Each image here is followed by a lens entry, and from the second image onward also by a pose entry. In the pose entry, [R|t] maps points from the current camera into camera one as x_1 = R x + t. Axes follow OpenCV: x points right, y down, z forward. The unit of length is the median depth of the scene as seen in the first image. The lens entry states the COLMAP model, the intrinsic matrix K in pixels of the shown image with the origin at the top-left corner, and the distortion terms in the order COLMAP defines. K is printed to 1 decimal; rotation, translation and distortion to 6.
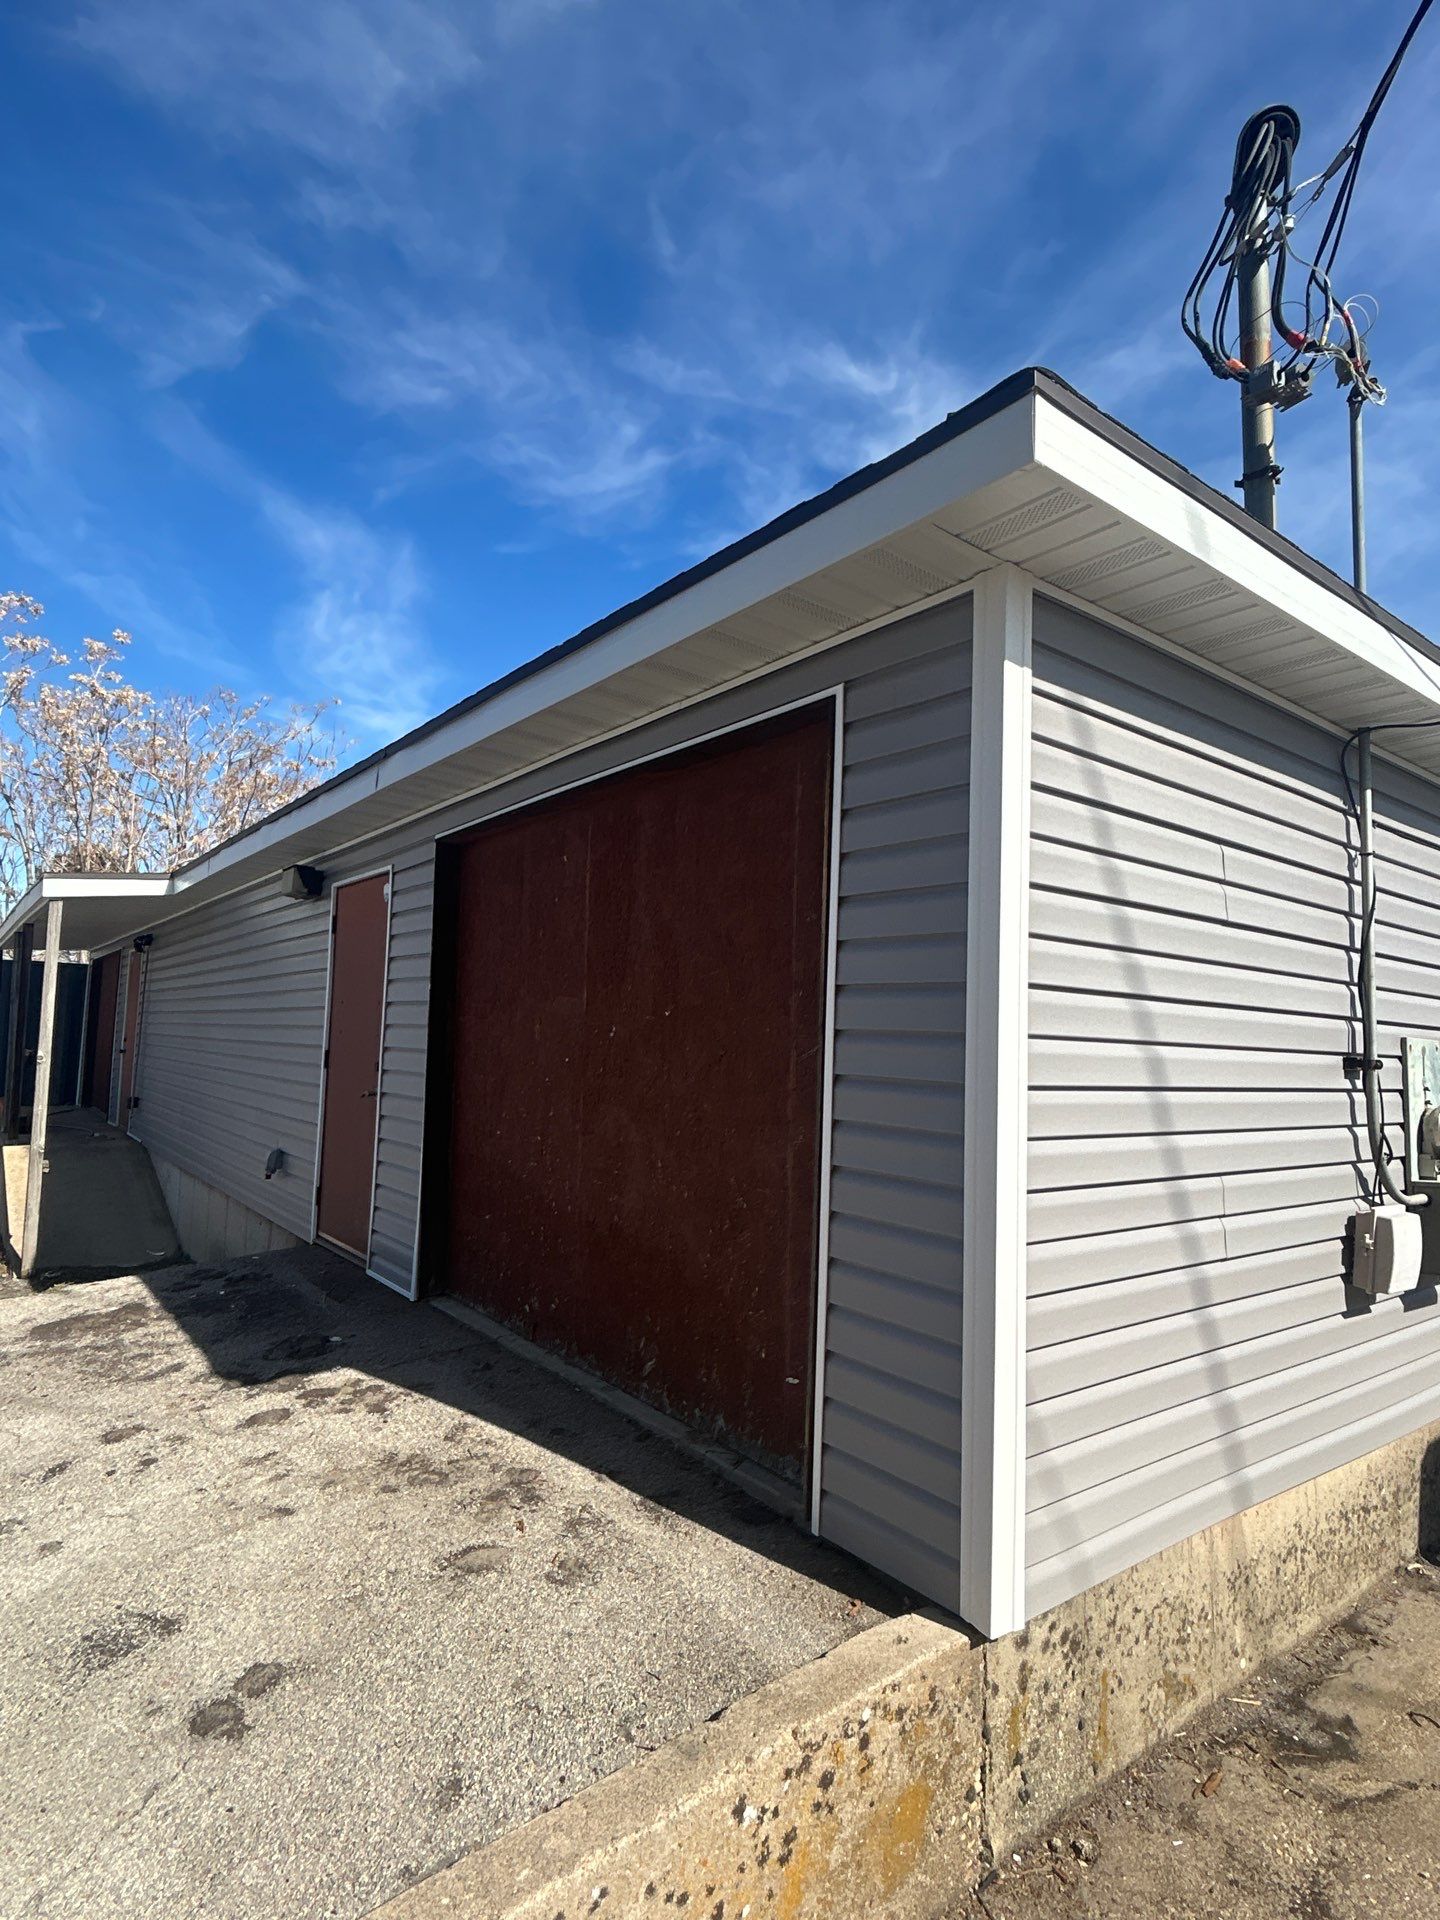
lens RADIAL K [[1047.5, 0, 720.0], [0, 1047.5, 960.0], [0, 0, 1]] dist [0.004425, 0.002574]
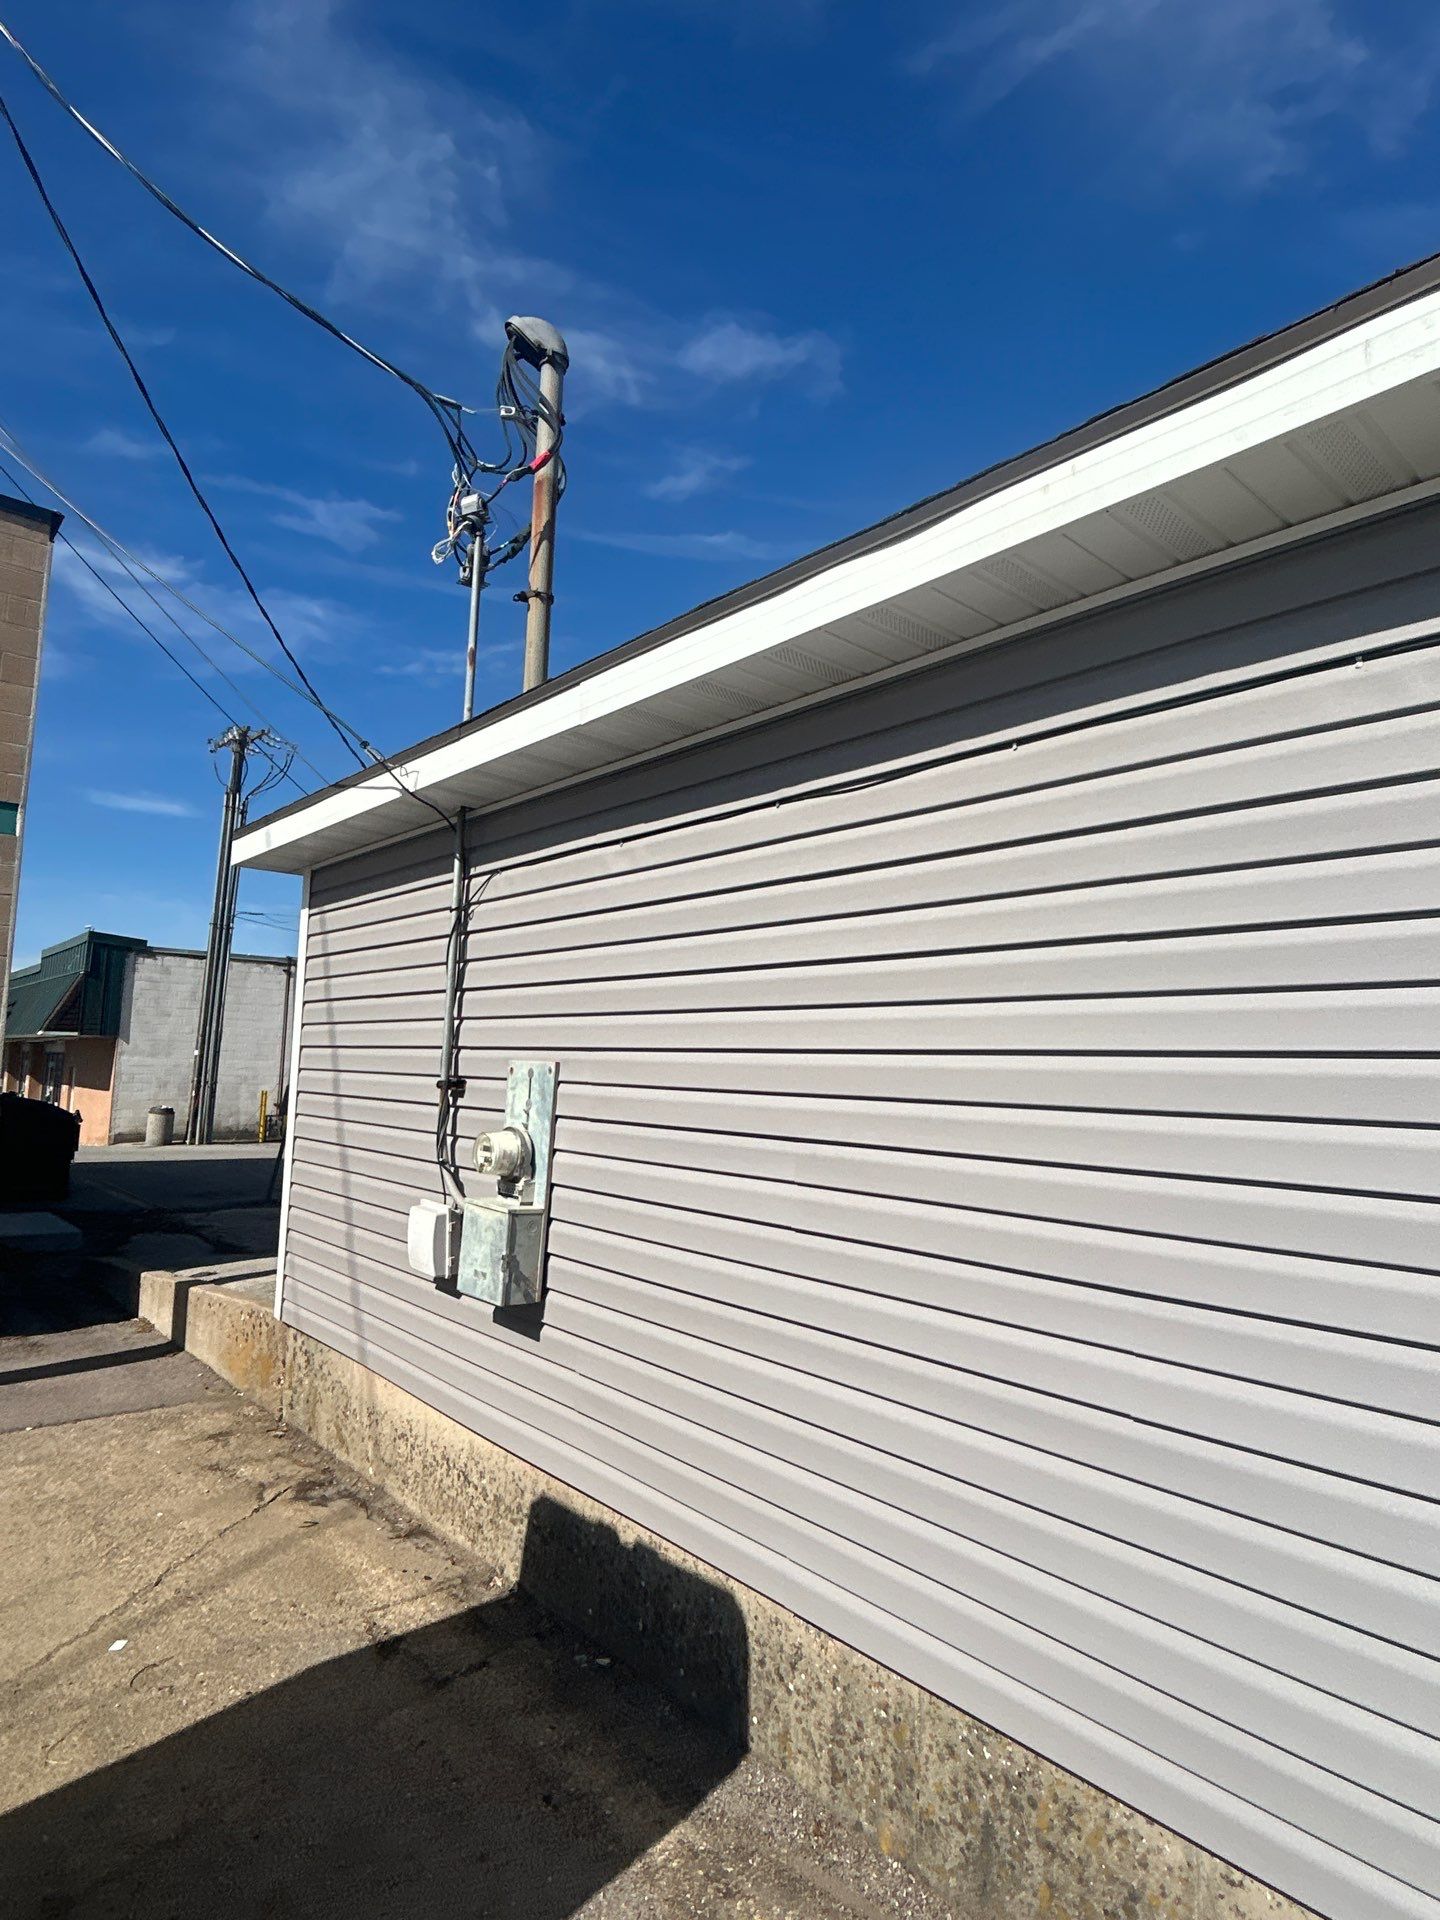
lens RADIAL K [[1047.5, 0, 720.0], [0, 1047.5, 960.0], [0, 0, 1]] dist [0.004425, 0.002574]
pose [[0.065511, -0.137818, -0.988289, 2.211210], [0.052600, 0.989516, -0.134502, 0.162551], [0.996465, -0.043172, 0.072073, 1.465528]]
